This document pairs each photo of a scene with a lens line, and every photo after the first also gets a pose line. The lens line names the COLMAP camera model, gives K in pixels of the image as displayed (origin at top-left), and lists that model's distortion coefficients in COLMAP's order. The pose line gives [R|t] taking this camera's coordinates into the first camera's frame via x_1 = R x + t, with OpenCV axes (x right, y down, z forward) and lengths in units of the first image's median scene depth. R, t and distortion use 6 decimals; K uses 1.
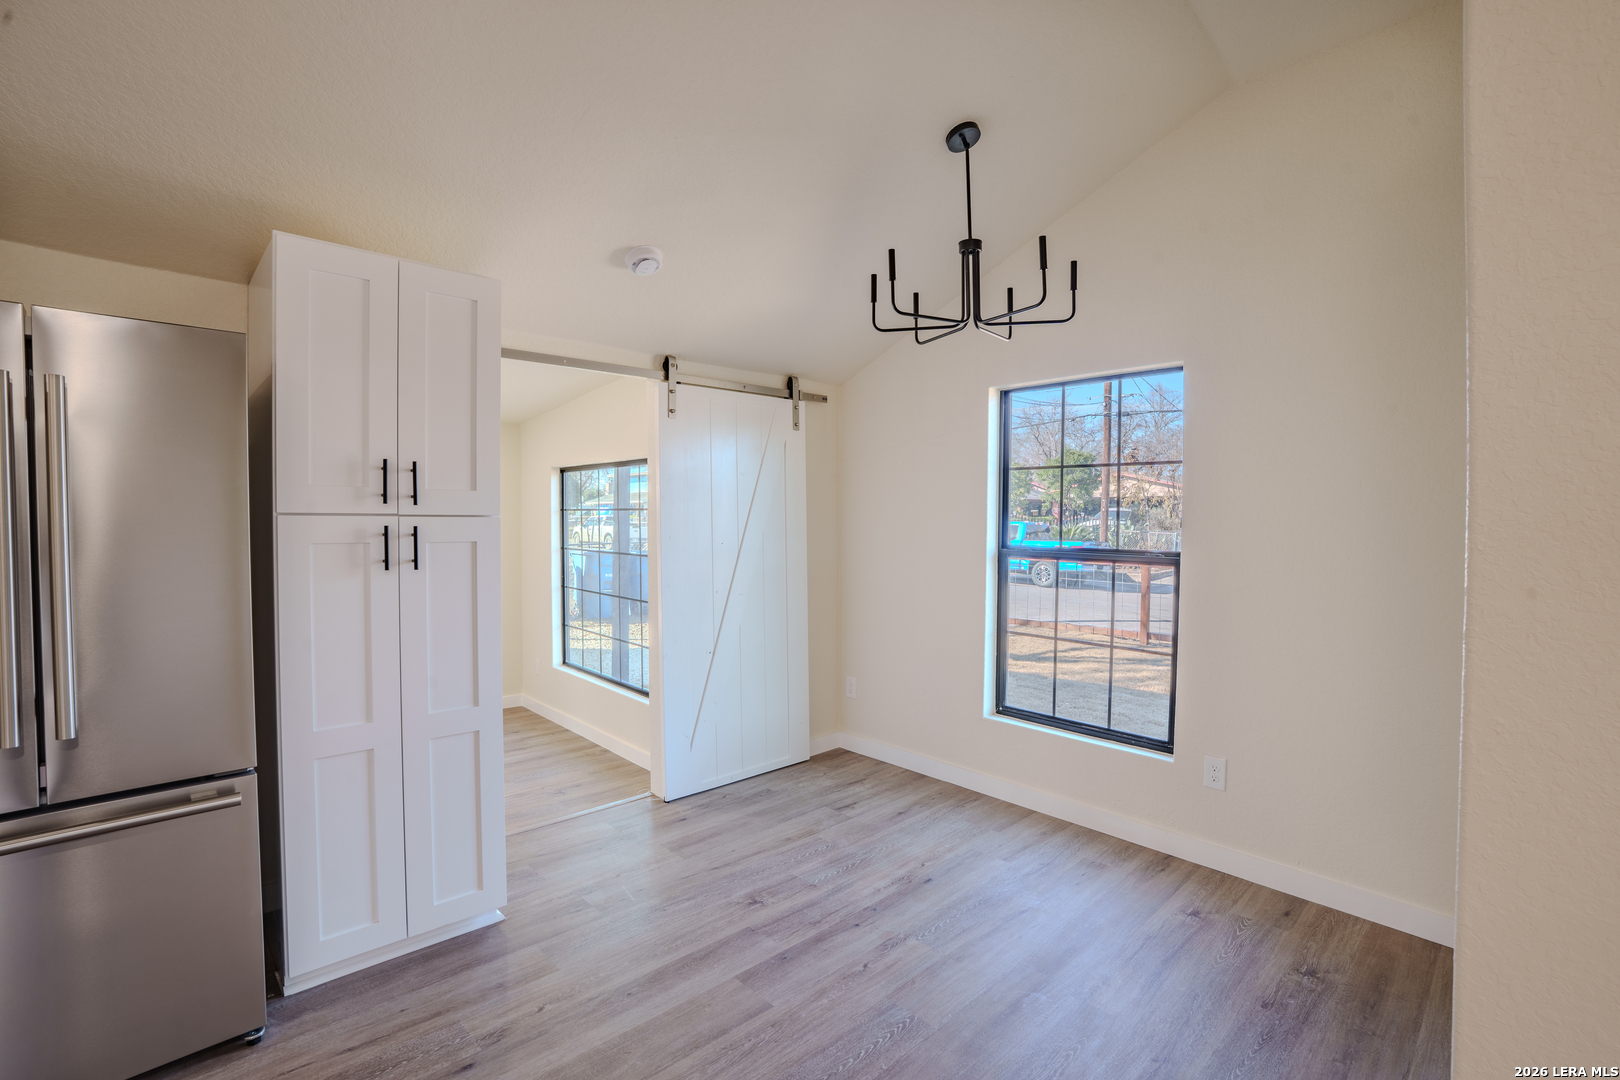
lens RADIAL K [[756.4, 0, 807.9], [0, 756.4, 535.7], [0, 0, 1]] dist [-0.040801, 0.009155]
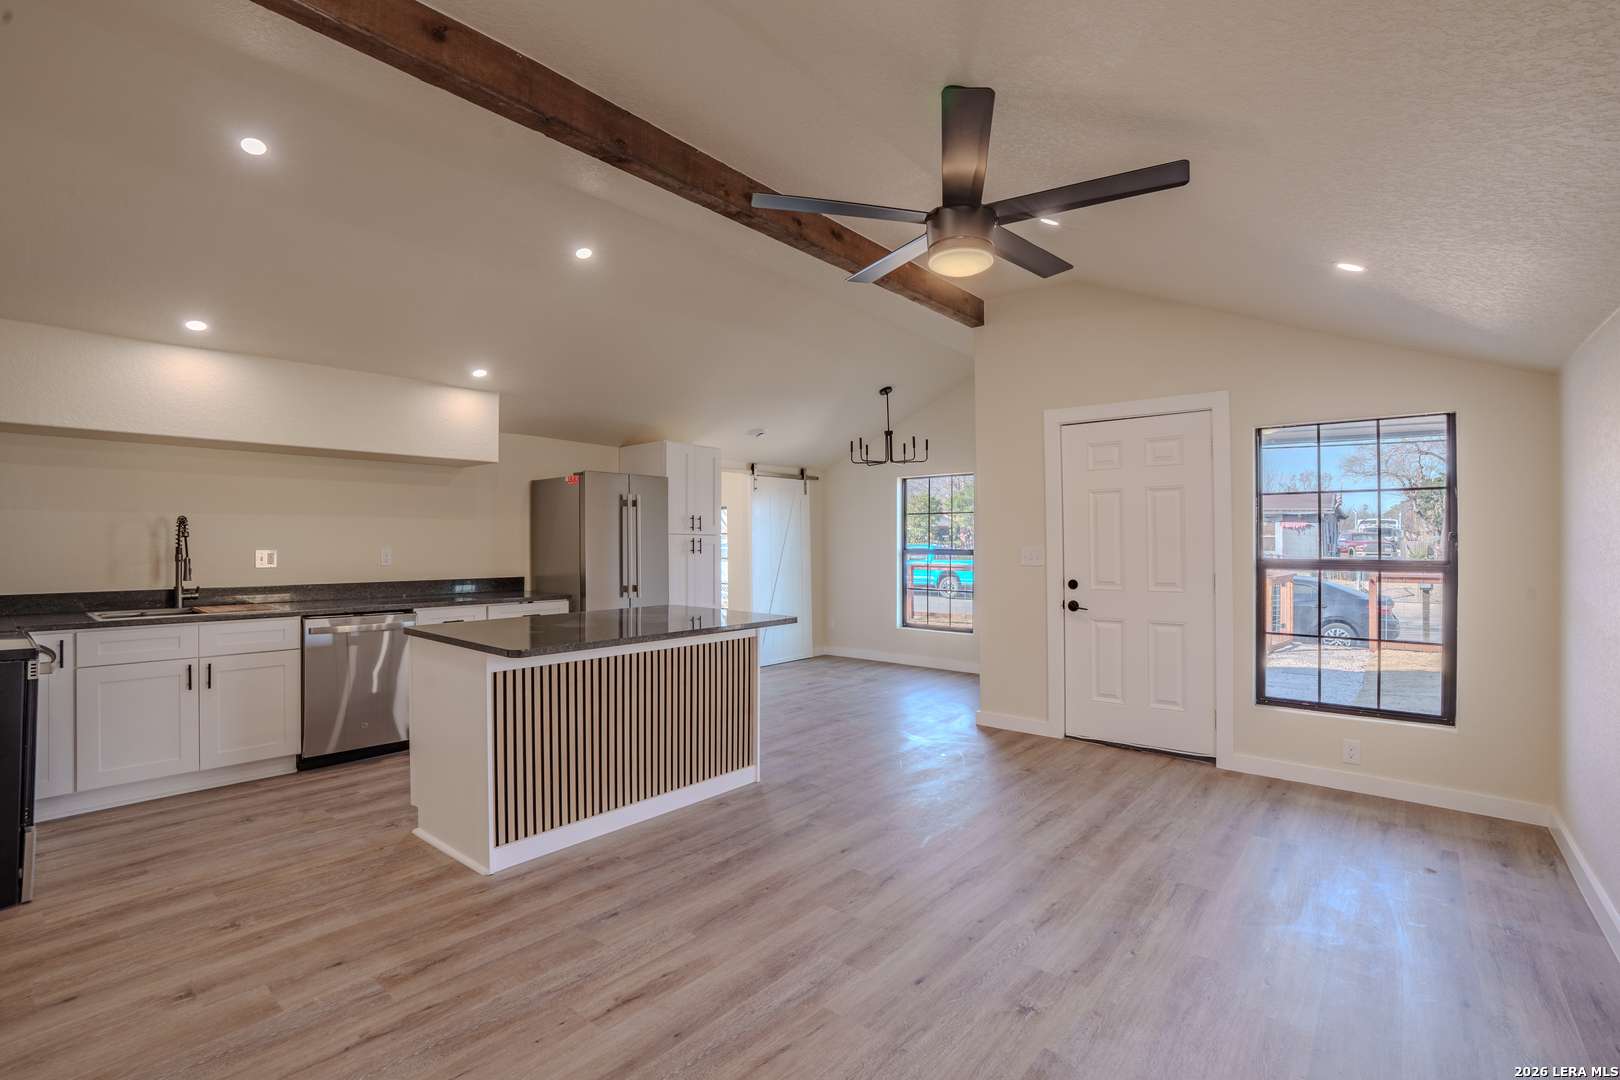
lens RADIAL K [[756.4, 0, 813.1], [0, 756.4, 533.9], [0, 0, 1]] dist [-0.040801, 0.009155]
pose [[0.993457, -0.005605, 0.114068, -0.343025], [0.009996, 0.999229, -0.037959, 0.068015], [-0.113767, 0.038851, 0.992747, -1.549806]]
